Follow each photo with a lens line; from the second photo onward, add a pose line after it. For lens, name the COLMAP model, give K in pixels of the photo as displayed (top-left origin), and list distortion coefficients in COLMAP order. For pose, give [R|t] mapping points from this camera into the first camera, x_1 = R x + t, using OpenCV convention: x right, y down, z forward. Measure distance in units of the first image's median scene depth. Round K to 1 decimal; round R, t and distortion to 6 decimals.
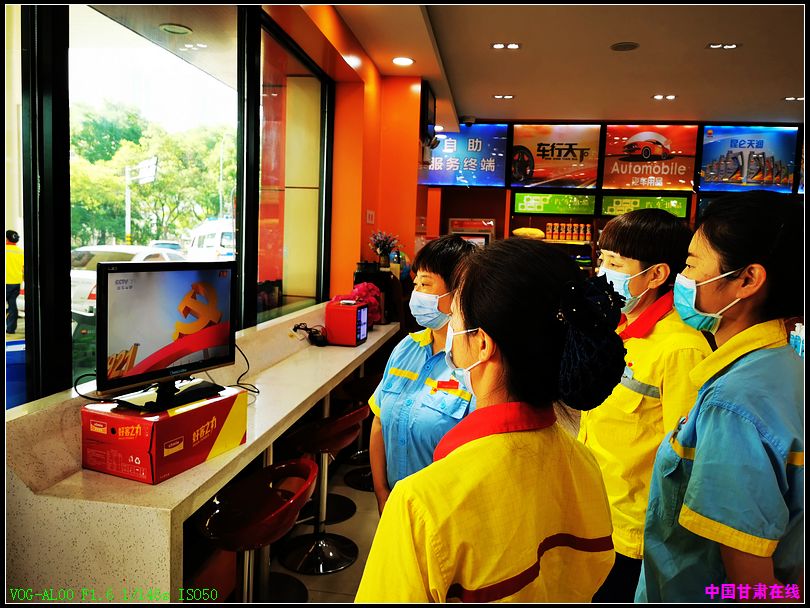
lens RADIAL K [[637.6, 0, 411.6], [0, 637.6, 302.5], [0, 0, 1]] dist [0.043604, -0.060950]
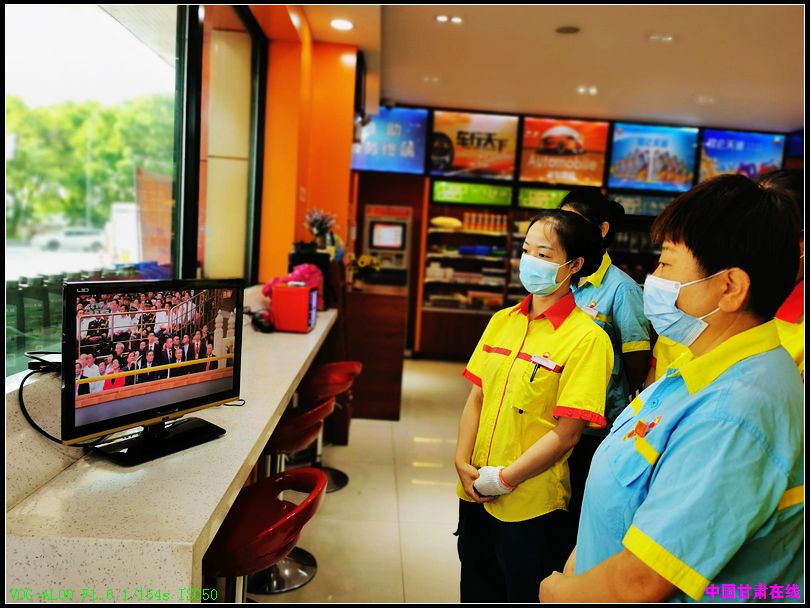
lens RADIAL K [[637.6, 0, 412.3], [0, 637.6, 298.2], [0, 0, 1]] dist [0.043604, -0.060950]
pose [[0.983387, 0.009569, 0.181272, -0.049003], [-0.009825, 0.999952, 0.000515, 0.008513], [-0.181258, -0.002288, 0.983433, 0.046214]]
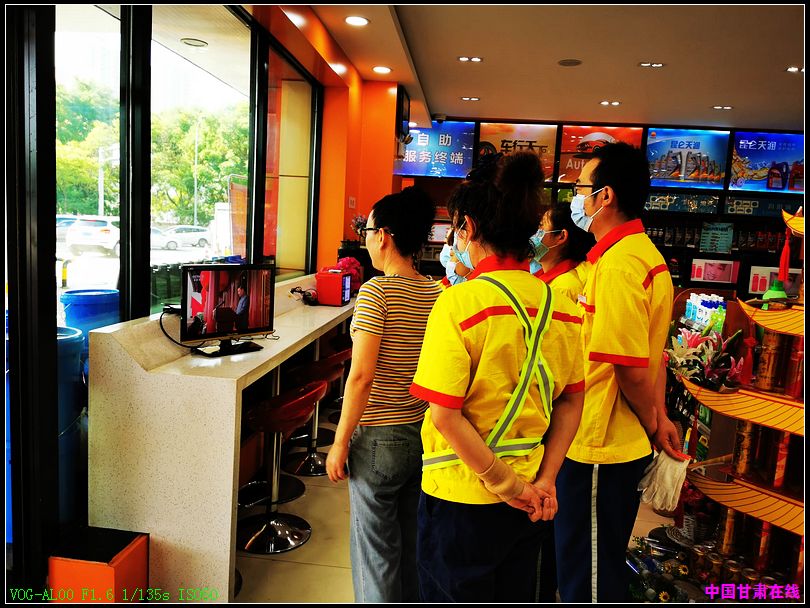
lens RADIAL K [[637.6, 0, 410.9], [0, 637.6, 301.1], [0, 0, 1]] dist [0.043604, -0.060950]
pose [[0.999081, 0.014898, 0.040192, -0.000917], [-0.015536, 0.999757, 0.015620, 0.017147], [-0.039949, -0.016230, 0.999070, -0.113204]]
